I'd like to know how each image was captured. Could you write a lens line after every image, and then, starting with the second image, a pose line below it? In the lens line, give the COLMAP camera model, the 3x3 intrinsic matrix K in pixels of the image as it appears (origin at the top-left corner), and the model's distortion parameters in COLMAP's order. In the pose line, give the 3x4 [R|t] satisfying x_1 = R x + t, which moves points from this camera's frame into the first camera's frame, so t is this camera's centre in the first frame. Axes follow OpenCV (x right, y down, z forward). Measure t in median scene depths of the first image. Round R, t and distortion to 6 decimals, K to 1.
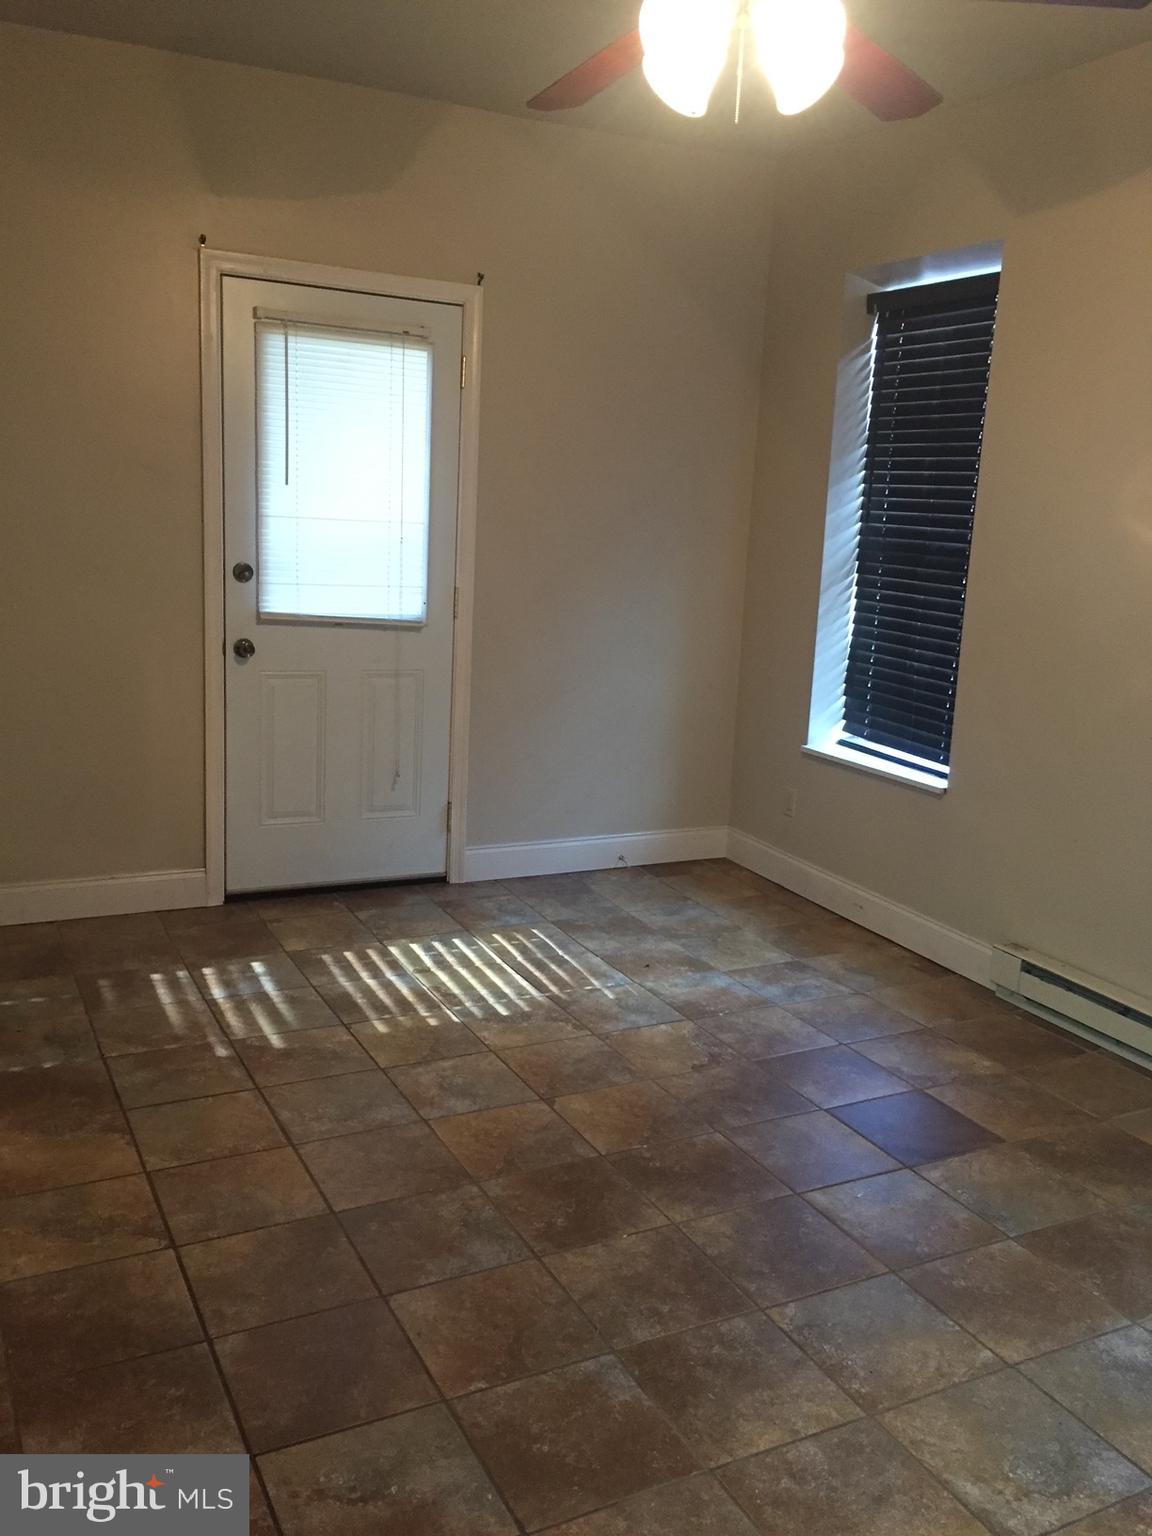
lens RADIAL K [[1297.3, 0, 578.3], [0, 1297.3, 771.4], [0, 0, 1]] dist [0.069674, -0.078730]
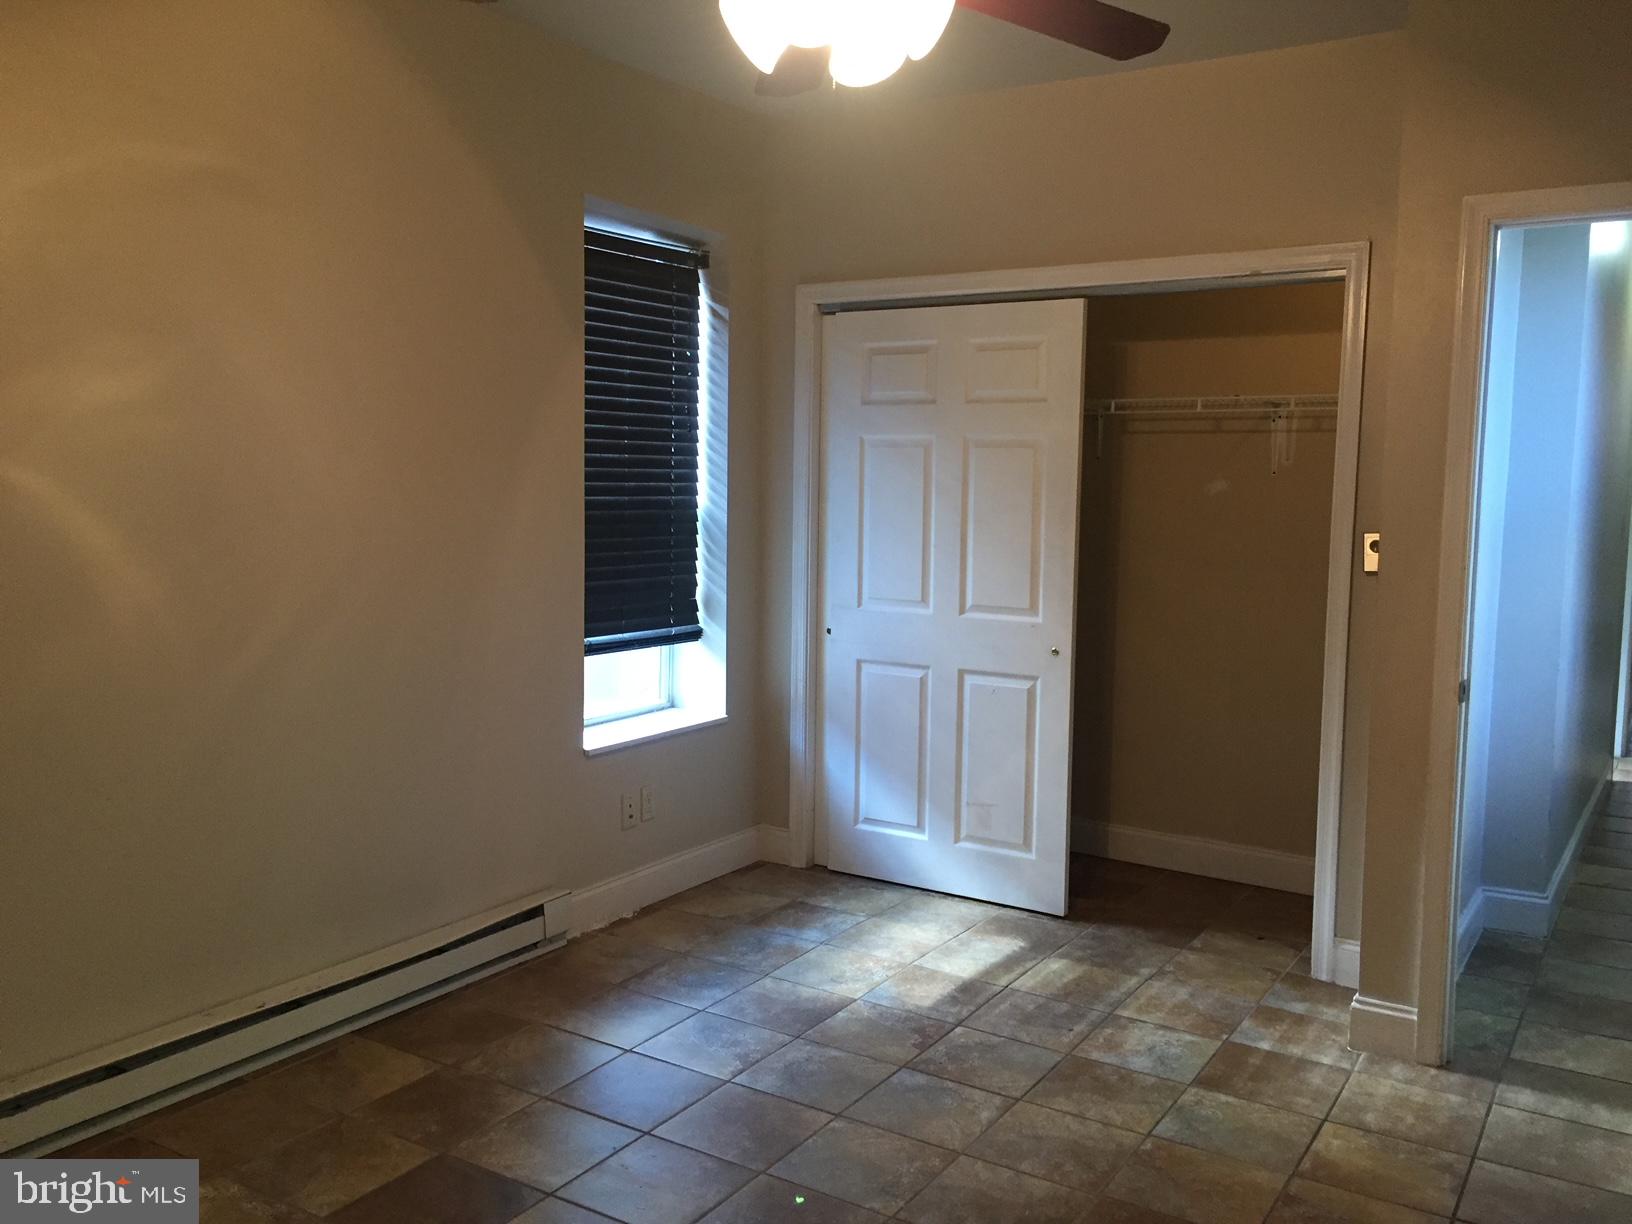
lens RADIAL K [[1378.3, 0, 816.3], [0, 1378.3, 607.9], [0, 0, 1]] dist [0.069674, -0.078730]
pose [[-0.505380, -0.136114, 0.852094, -0.789592], [0.134451, 0.962999, 0.233573, -0.372031], [-0.852358, 0.232608, -0.468380, 1.578523]]
